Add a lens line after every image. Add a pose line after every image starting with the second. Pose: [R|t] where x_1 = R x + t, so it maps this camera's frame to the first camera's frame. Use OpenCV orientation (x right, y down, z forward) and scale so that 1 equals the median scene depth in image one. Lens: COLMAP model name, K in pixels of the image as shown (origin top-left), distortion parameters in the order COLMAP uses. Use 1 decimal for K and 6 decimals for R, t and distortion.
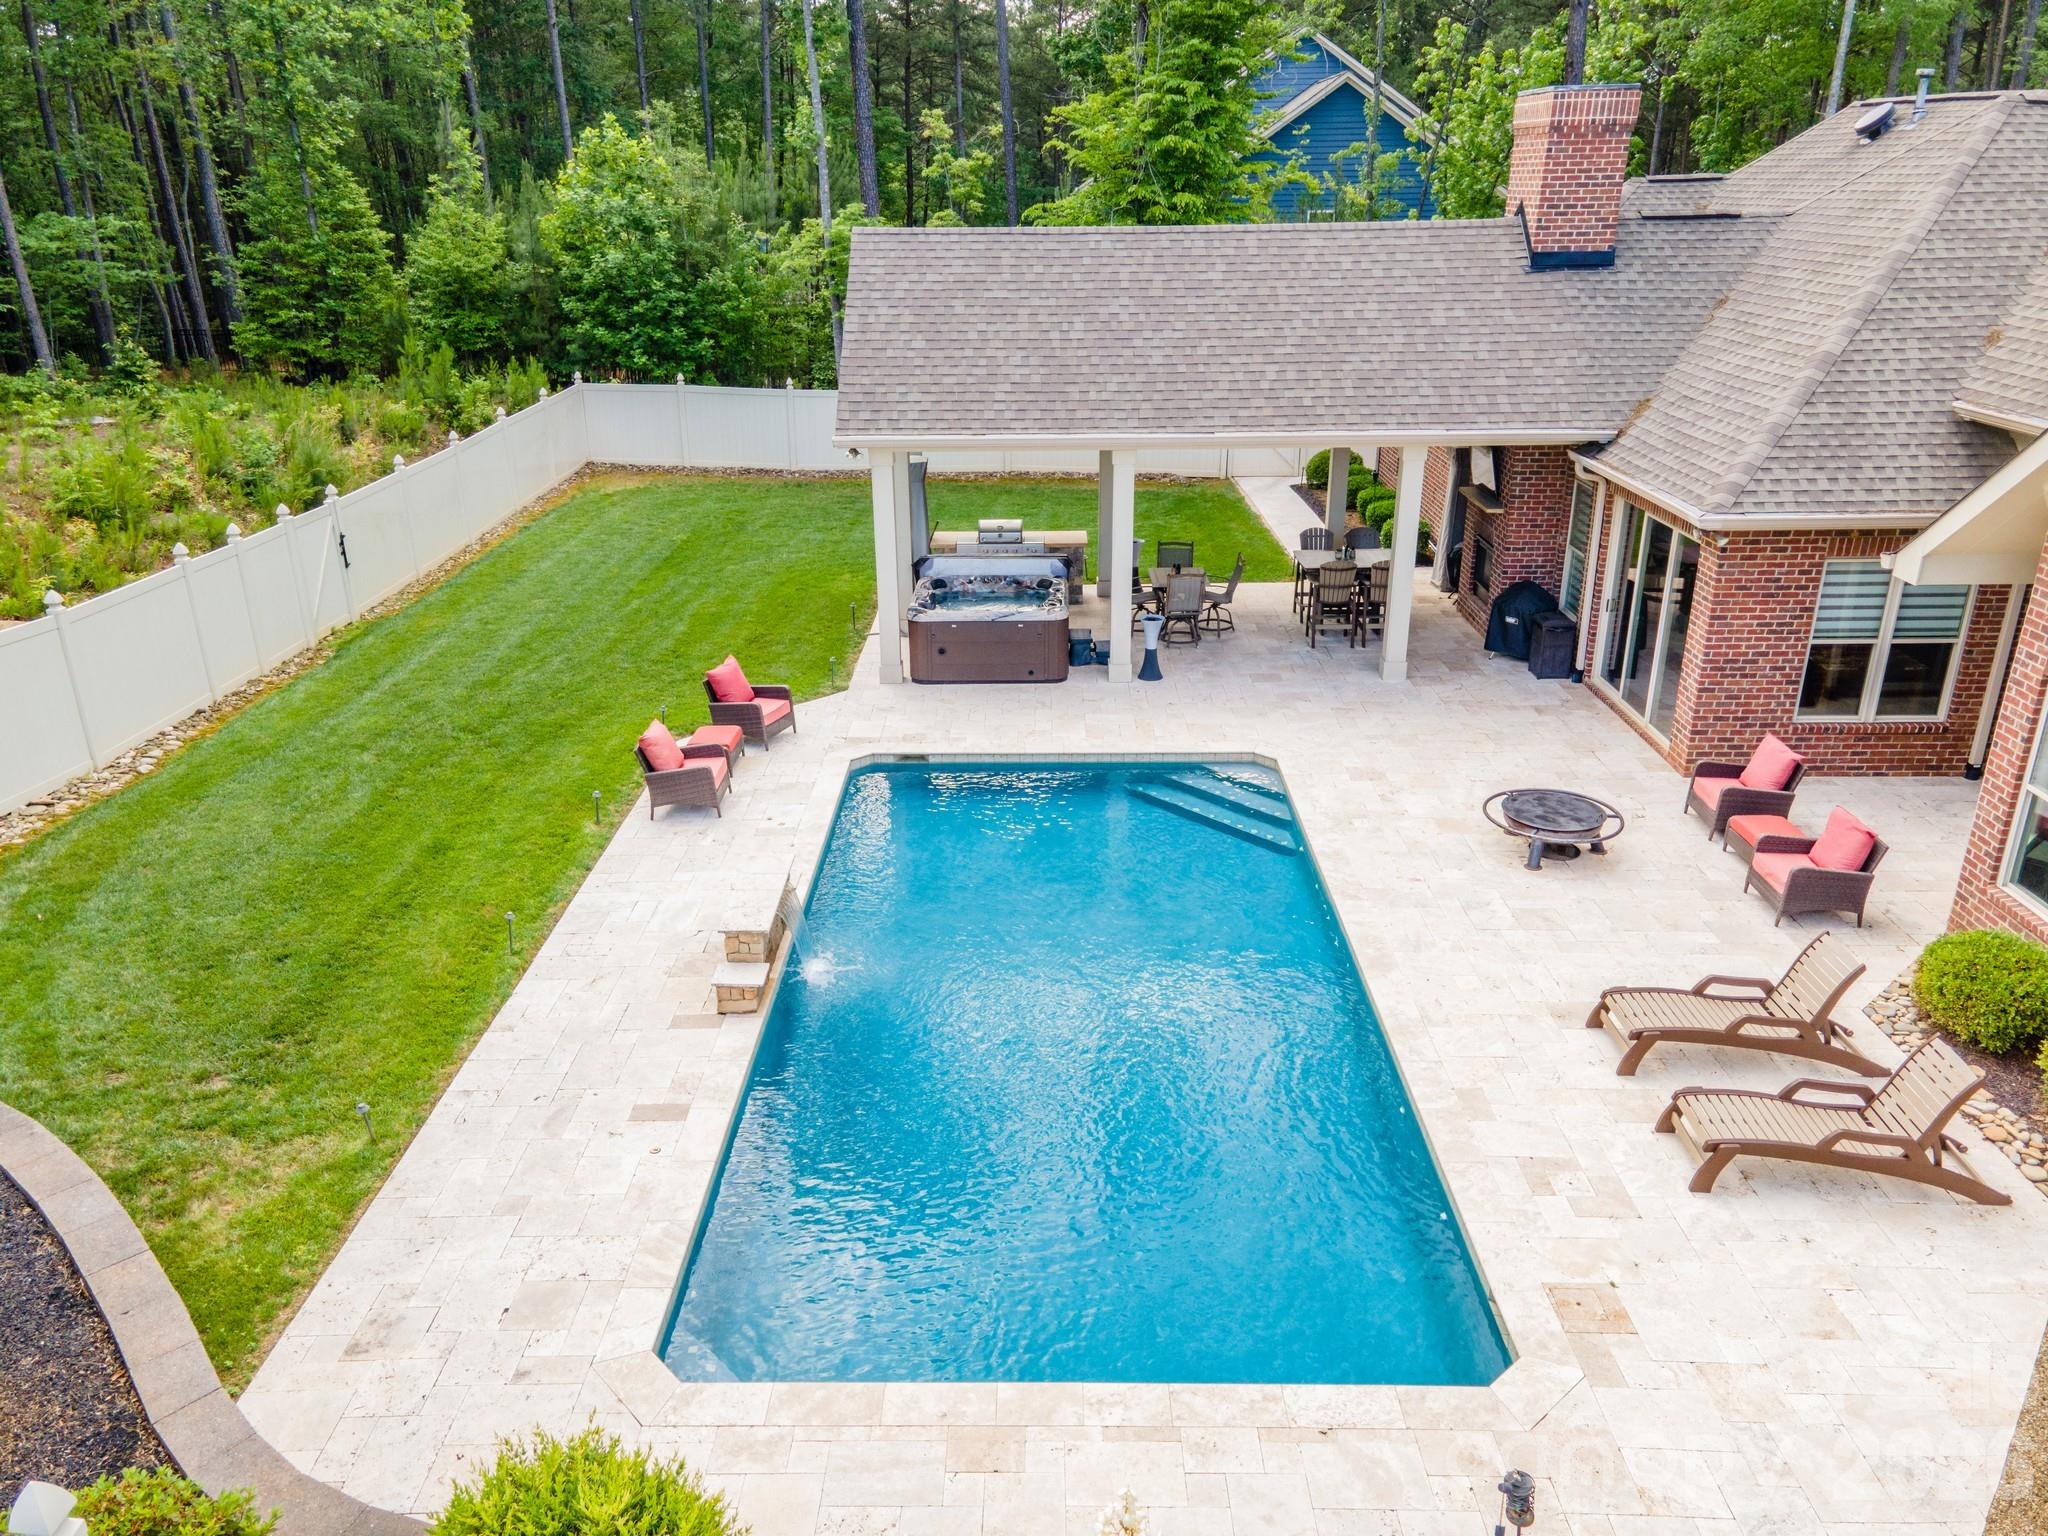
lens RADIAL K [[1483.5, 0, 1031.3], [0, 1483.5, 772.2], [0, 0, 1]] dist [0.037556, -0.000612]
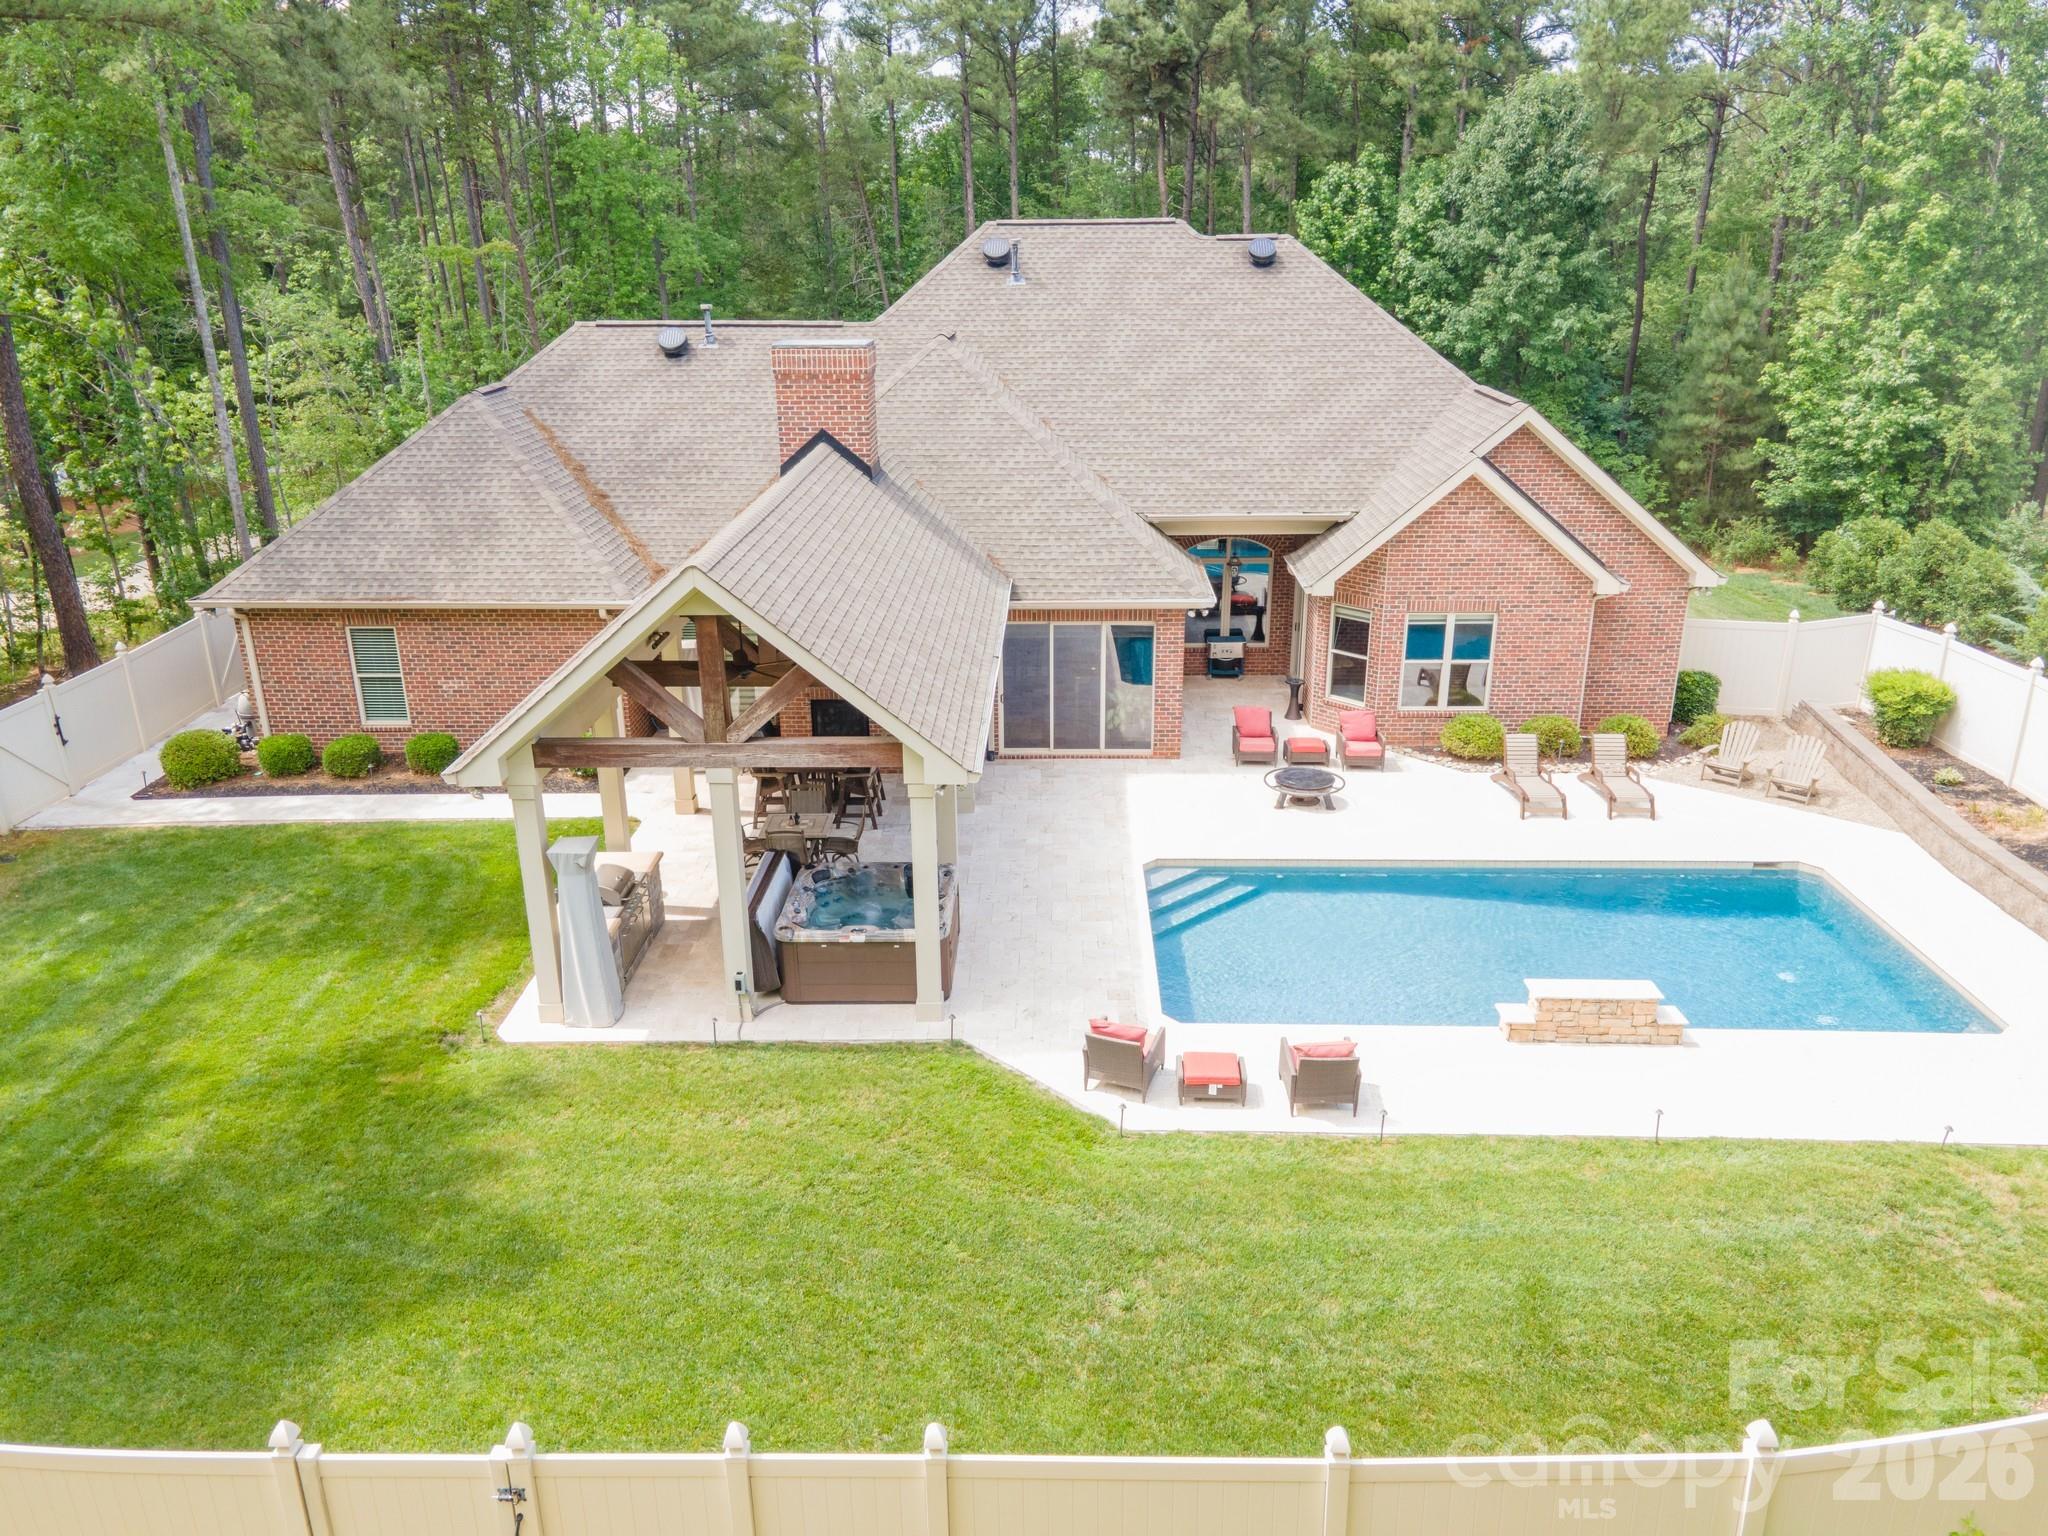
lens RADIAL K [[1483.5, 0, 1024.7], [0, 1483.5, 761.4], [0, 0, 1]] dist [0.037556, -0.000612]
pose [[0.029670, -0.332760, 0.942545, -0.972208], [0.381797, 0.875234, 0.296978, -0.482702], [-0.923770, 0.351049, 0.153015, 0.827656]]
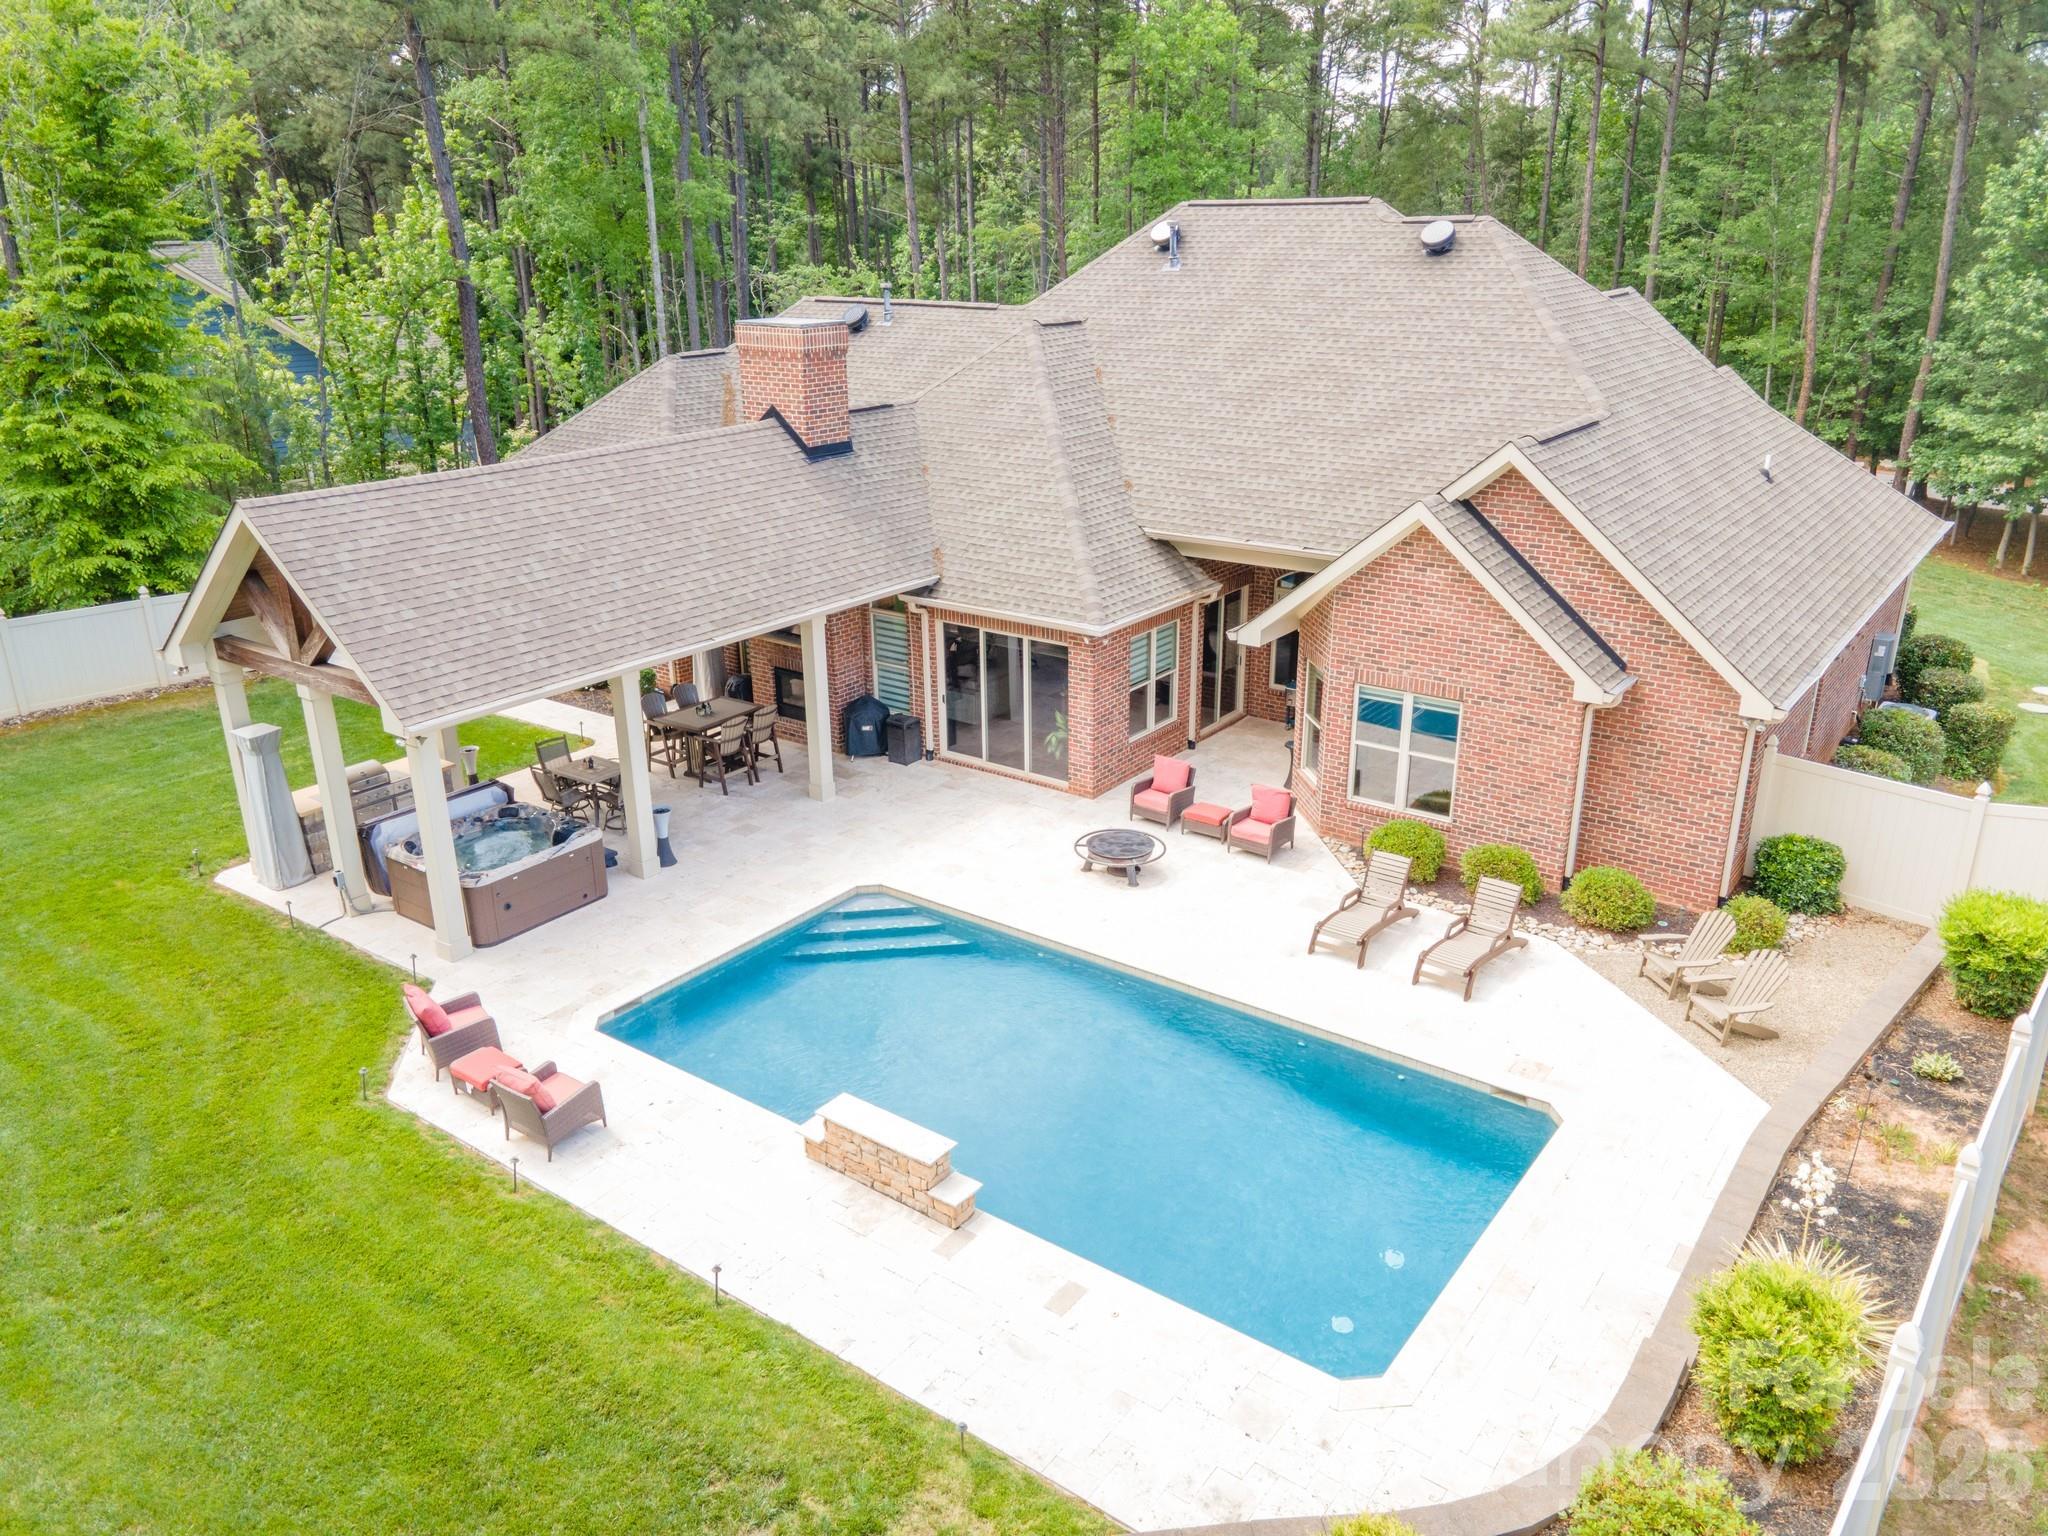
lens RADIAL K [[1483.5, 0, 1018.7], [0, 1483.5, 771.3], [0, 0, 1]] dist [0.037556, -0.000612]
pose [[0.589729, -0.280110, 0.757468, -0.625508], [0.304054, 0.945920, 0.113077, -0.188409], [-0.748178, 0.163627, 0.643005, 0.111186]]
